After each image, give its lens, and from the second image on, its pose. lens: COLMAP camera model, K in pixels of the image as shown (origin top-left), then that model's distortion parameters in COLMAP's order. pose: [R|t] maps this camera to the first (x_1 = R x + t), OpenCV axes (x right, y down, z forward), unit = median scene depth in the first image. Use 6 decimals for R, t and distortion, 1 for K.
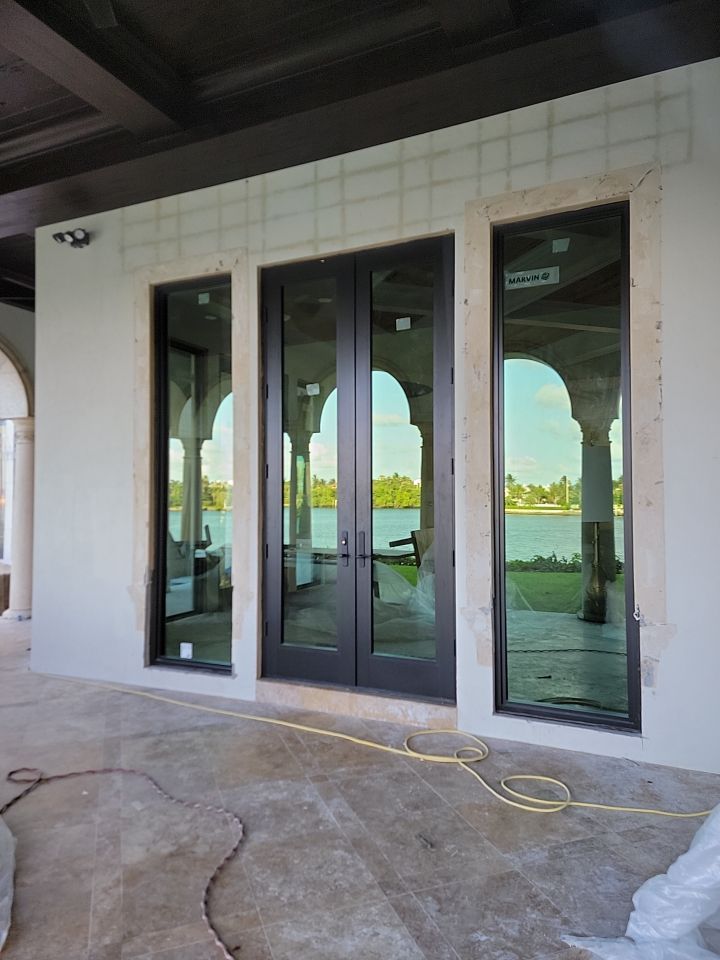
lens RADIAL K [[673.4, 0, 359.8], [0, 673.4, 481.8], [0, 0, 1]] dist [0.054065, -0.003513]
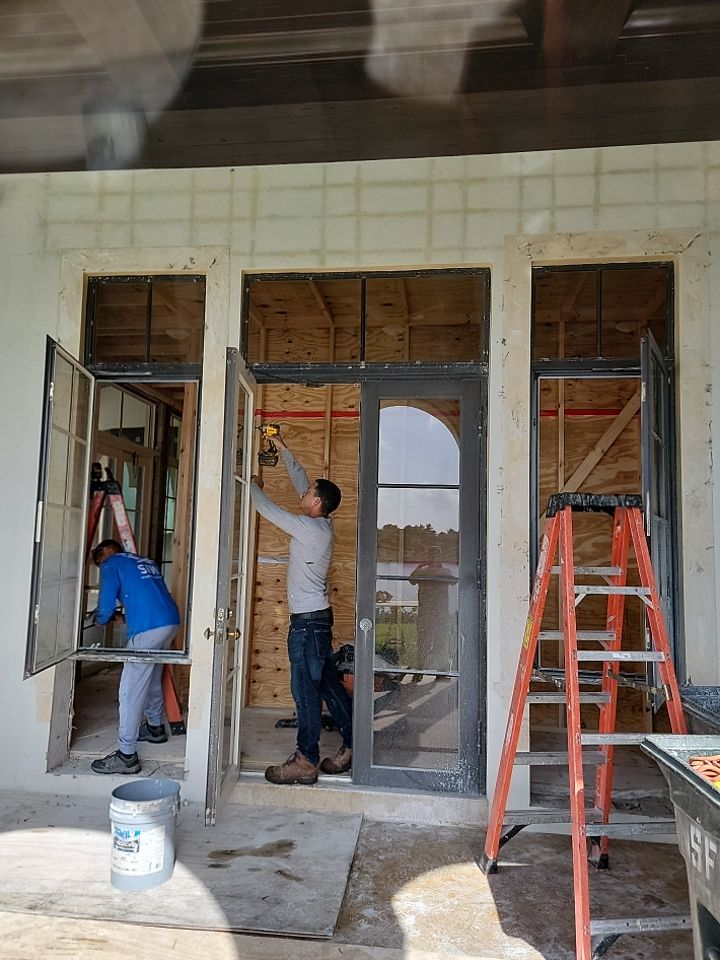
lens RADIAL K [[673.4, 0, 360.6], [0, 673.4, 476.9], [0, 0, 1]] dist [0.054065, -0.003513]
pose [[0.948197, 0.050447, 0.313651, -0.295197], [-0.033228, 0.997645, -0.060006, -0.021387], [-0.315939, 0.046475, 0.947640, 0.194986]]
